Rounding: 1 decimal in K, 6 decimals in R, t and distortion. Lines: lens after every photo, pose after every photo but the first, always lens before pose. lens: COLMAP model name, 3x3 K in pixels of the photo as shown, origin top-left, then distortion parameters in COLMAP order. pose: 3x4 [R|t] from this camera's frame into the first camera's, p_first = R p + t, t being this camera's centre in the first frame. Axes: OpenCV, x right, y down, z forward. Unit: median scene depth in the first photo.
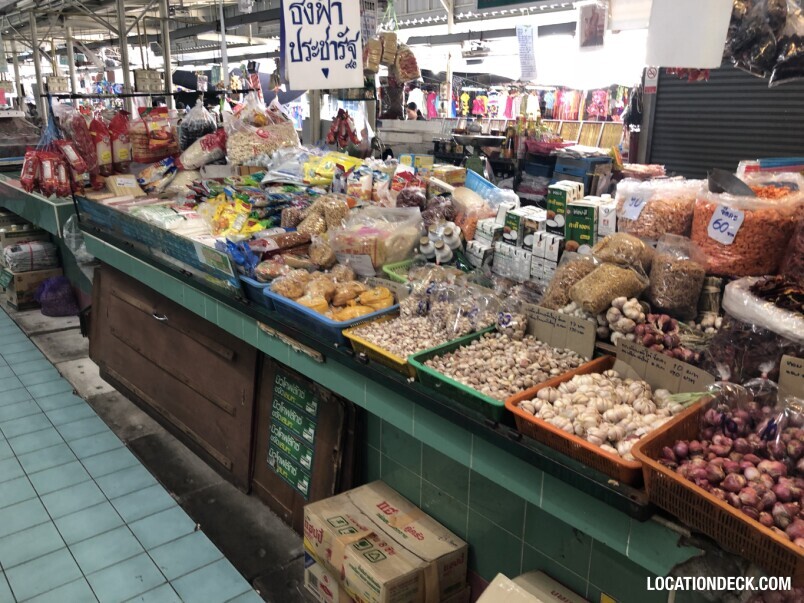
lens RADIAL K [[660.1, 0, 398.8], [0, 660.1, 297.0], [0, 0, 1]] dist [0.055409, -0.070403]
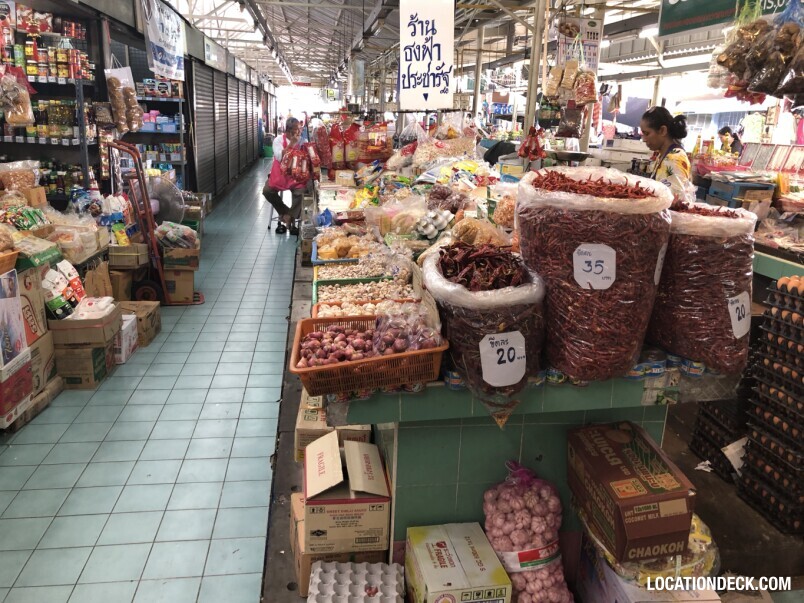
lens RADIAL K [[660.1, 0, 403.3], [0, 660.1, 298.7], [0, 0, 1]] dist [0.055409, -0.070403]
pose [[0.846351, 0.160197, -0.507963, 0.601157], [-0.174408, 0.984473, 0.019881, 0.041861], [0.503261, 0.071767, 0.861149, -0.136517]]
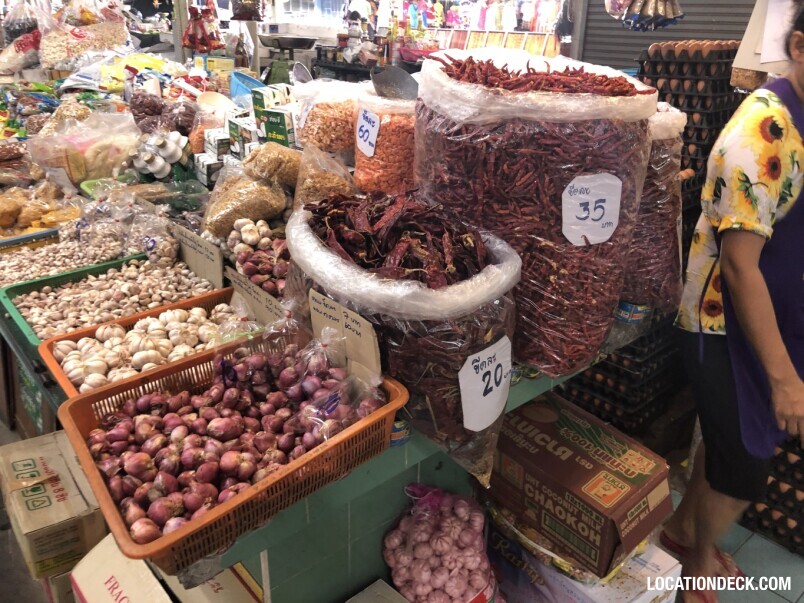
lens RADIAL K [[660.1, 0, 408.3], [0, 660.1, 310.0], [0, 0, 1]] dist [0.055409, -0.070403]
pose [[0.999871, 0.005373, 0.015104, 0.321304], [-0.007306, 0.991359, 0.130975, 0.002072], [-0.014270, -0.131069, 0.991271, 0.085798]]
